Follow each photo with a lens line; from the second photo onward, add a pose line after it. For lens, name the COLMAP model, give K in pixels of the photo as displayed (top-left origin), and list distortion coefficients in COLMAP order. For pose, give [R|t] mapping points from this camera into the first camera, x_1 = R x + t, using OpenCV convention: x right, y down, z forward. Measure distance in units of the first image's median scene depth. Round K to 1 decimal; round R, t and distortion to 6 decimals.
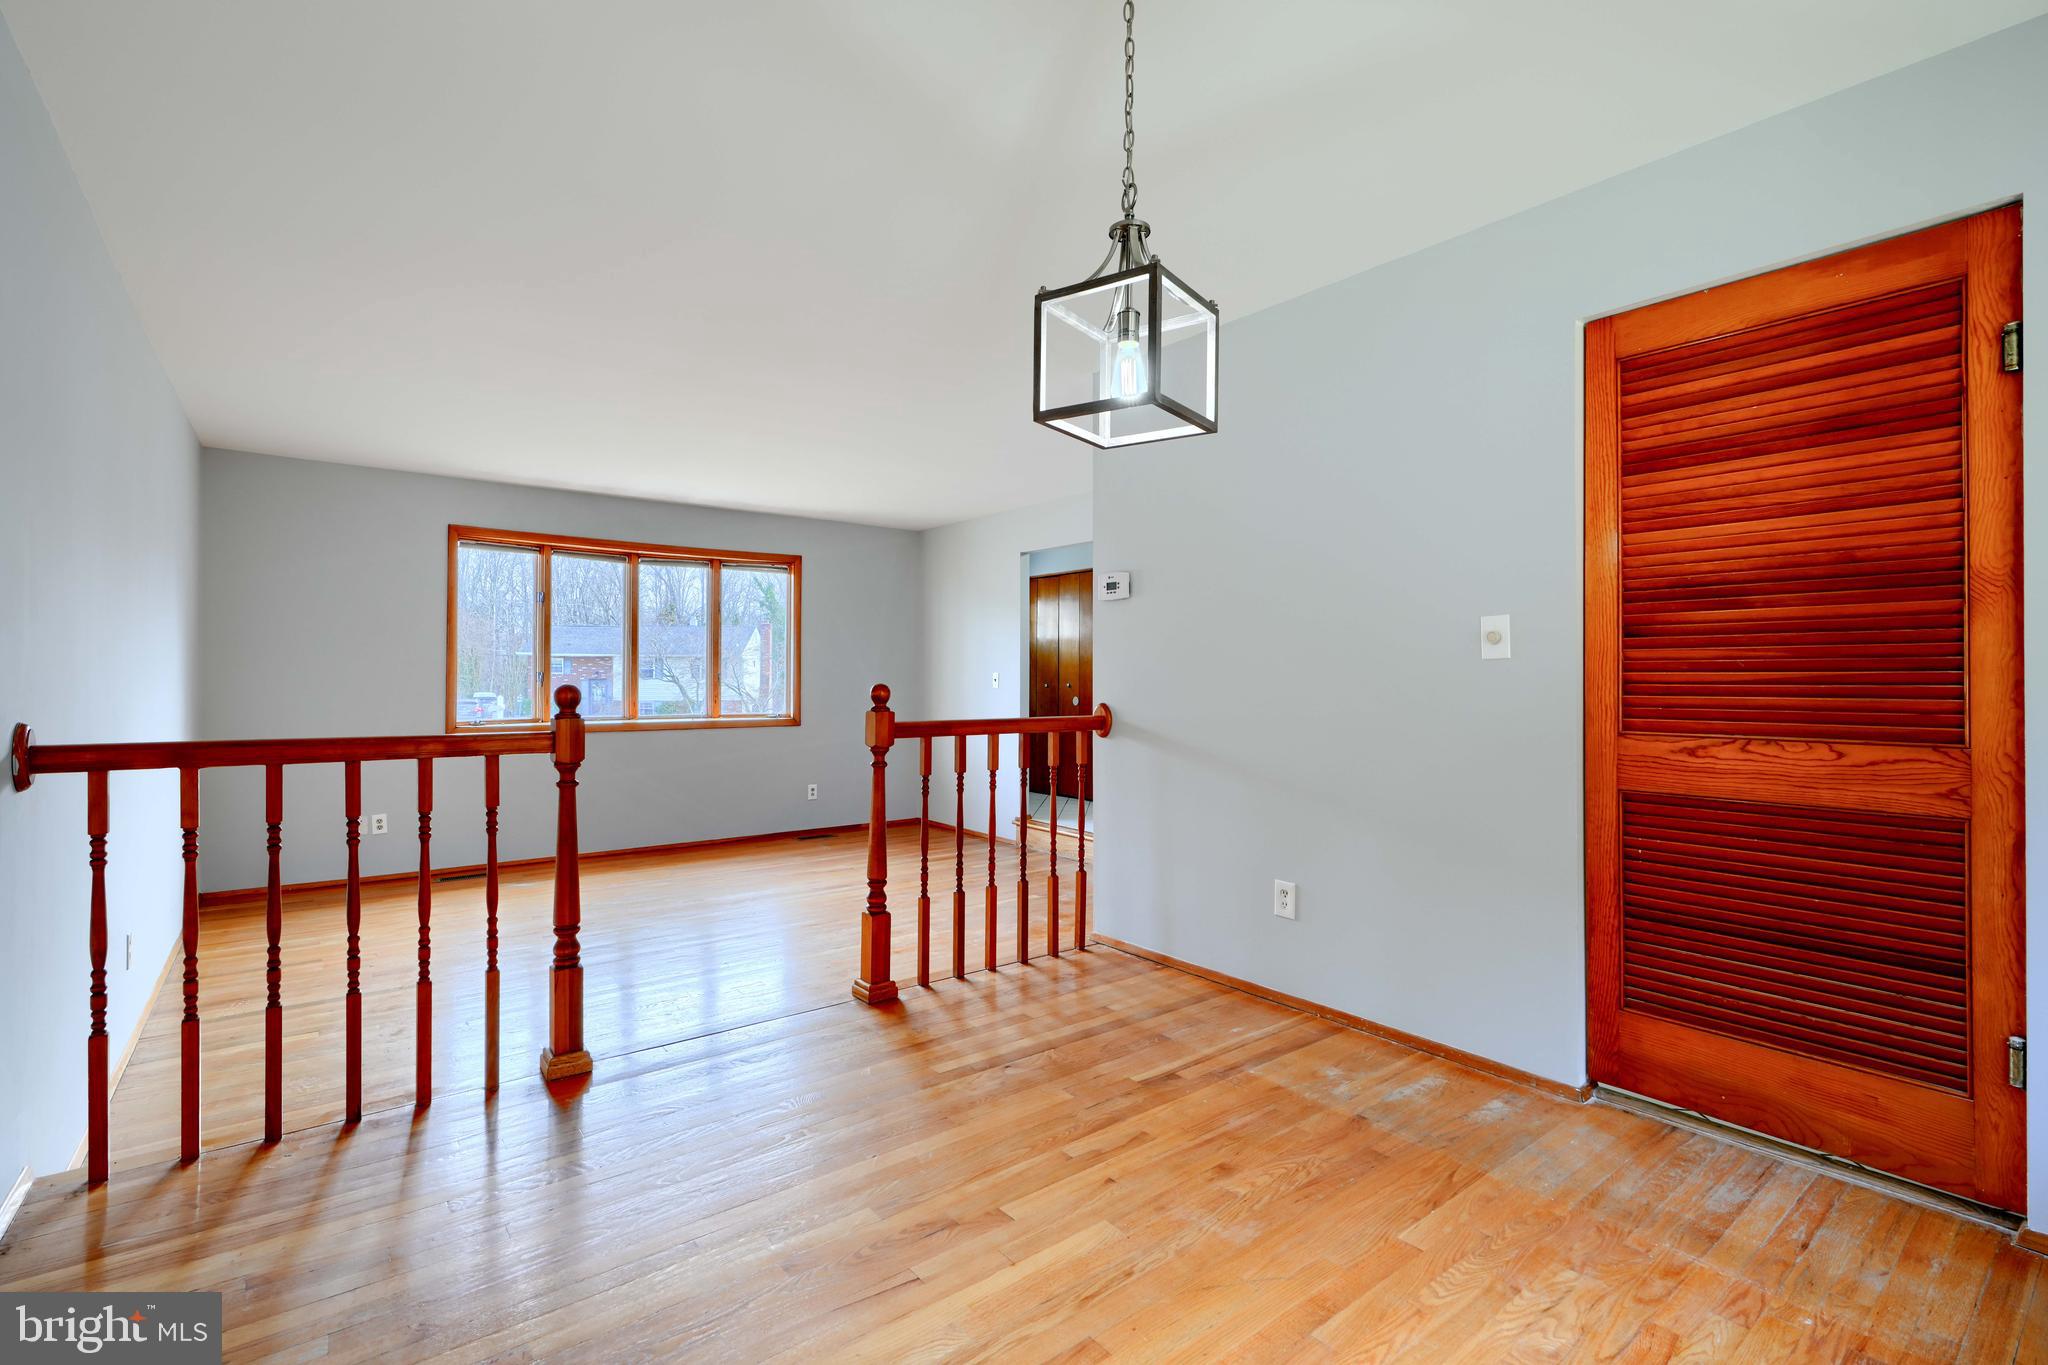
lens RADIAL K [[916.2, 0, 1043.6], [0, 916.2, 641.8], [0, 0, 1]] dist [-0.002583, -0.000408]
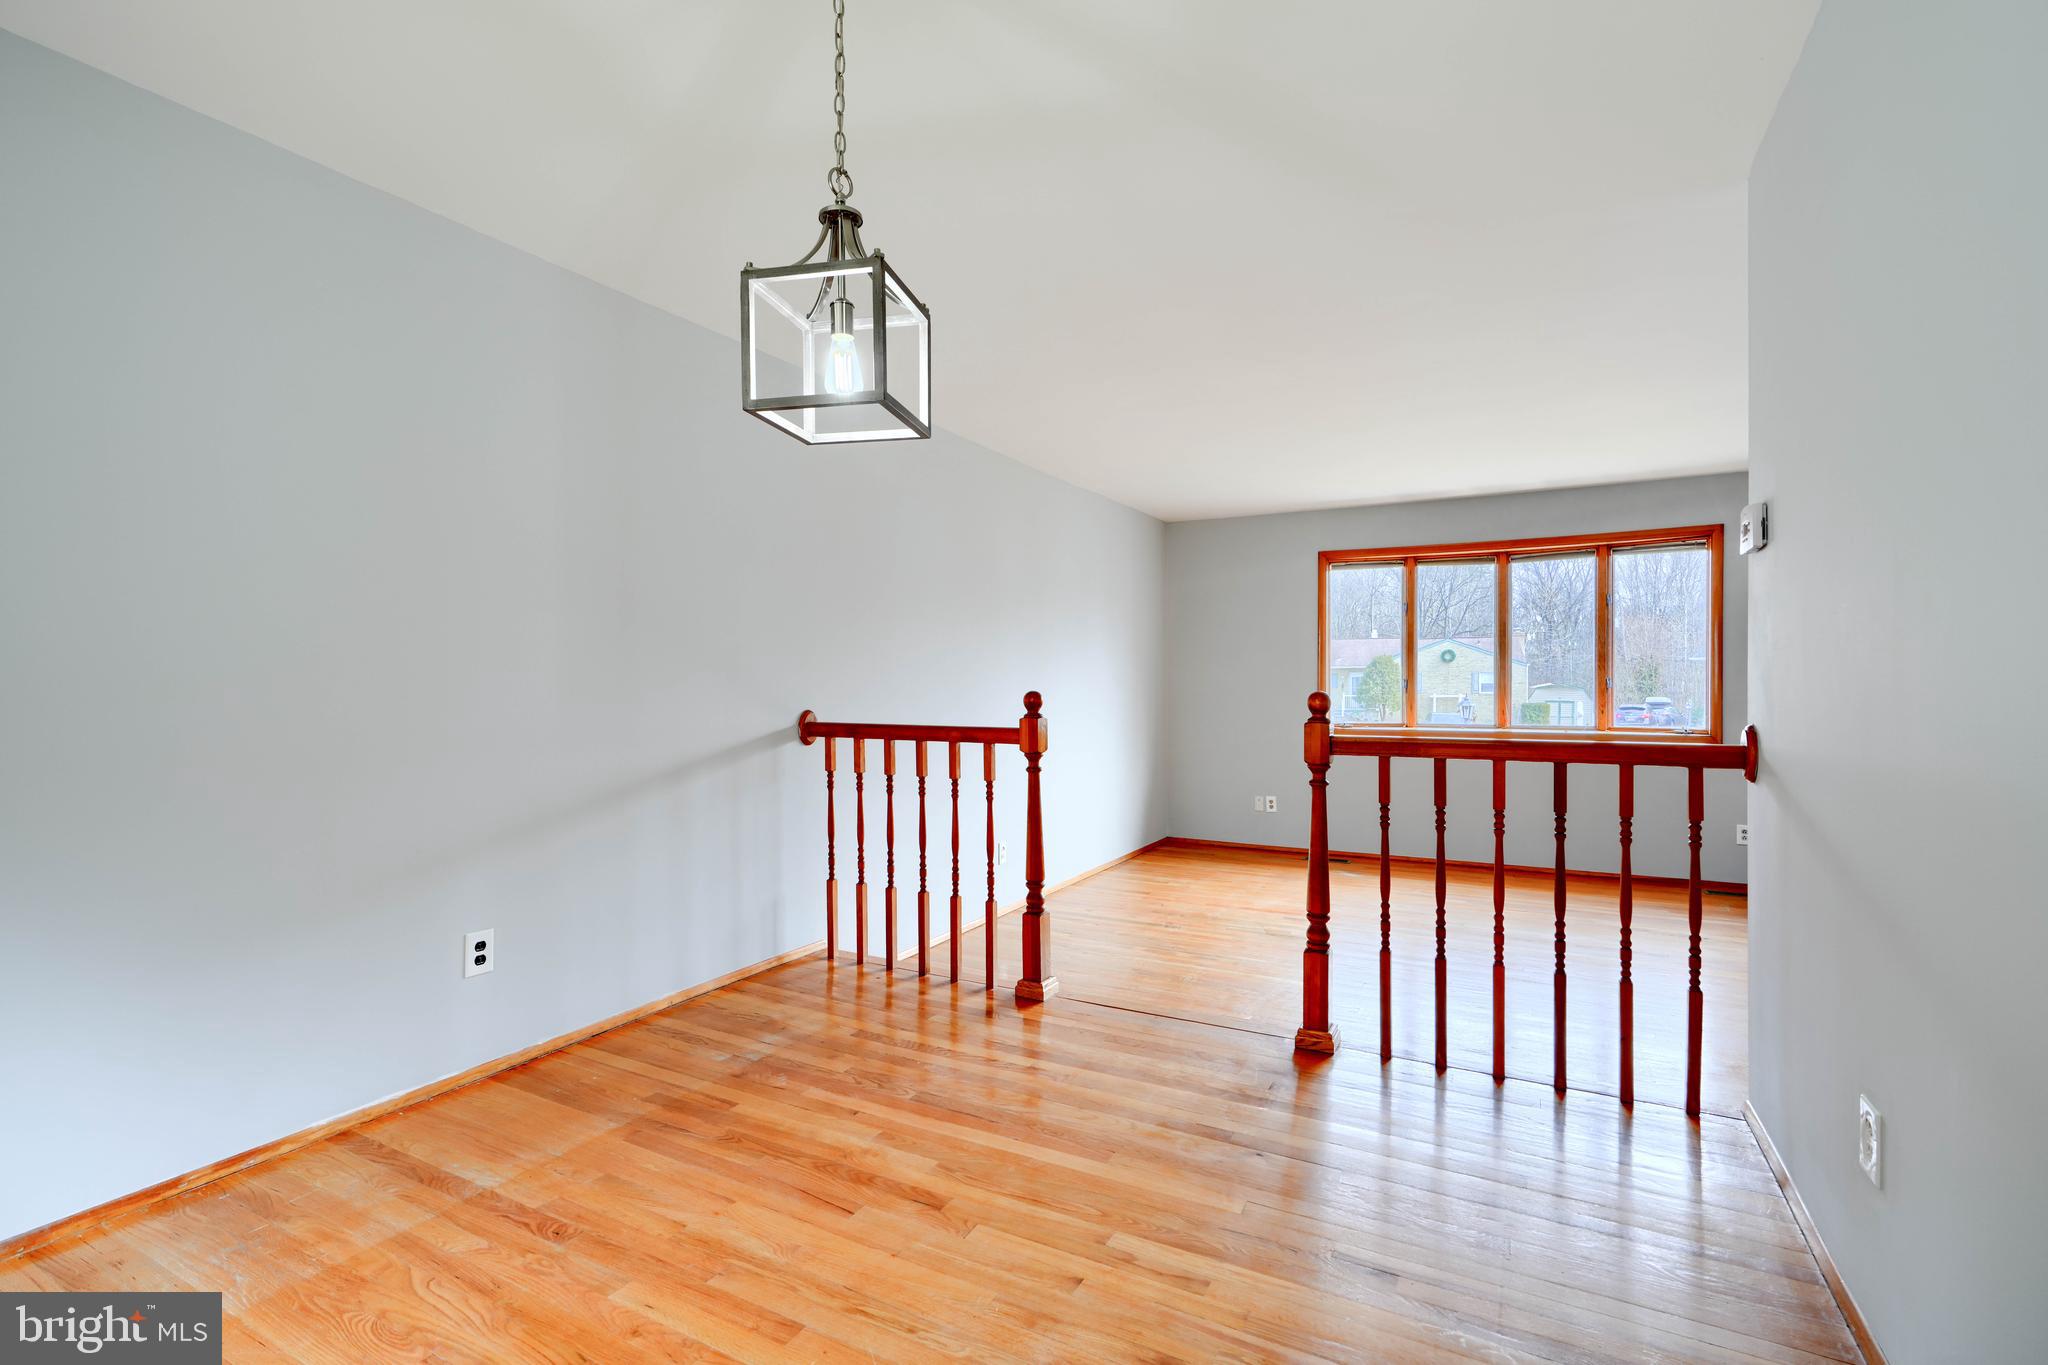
lens RADIAL K [[916.2, 0, 1024.2], [0, 916.2, 687.1], [0, 0, 1]] dist [-0.002583, -0.000408]
pose [[0.399534, -0.001417, -0.916717, 0.334347], [0.039766, 0.999084, 0.015787, 0.011186], [0.915855, -0.042761, 0.399224, 0.259683]]
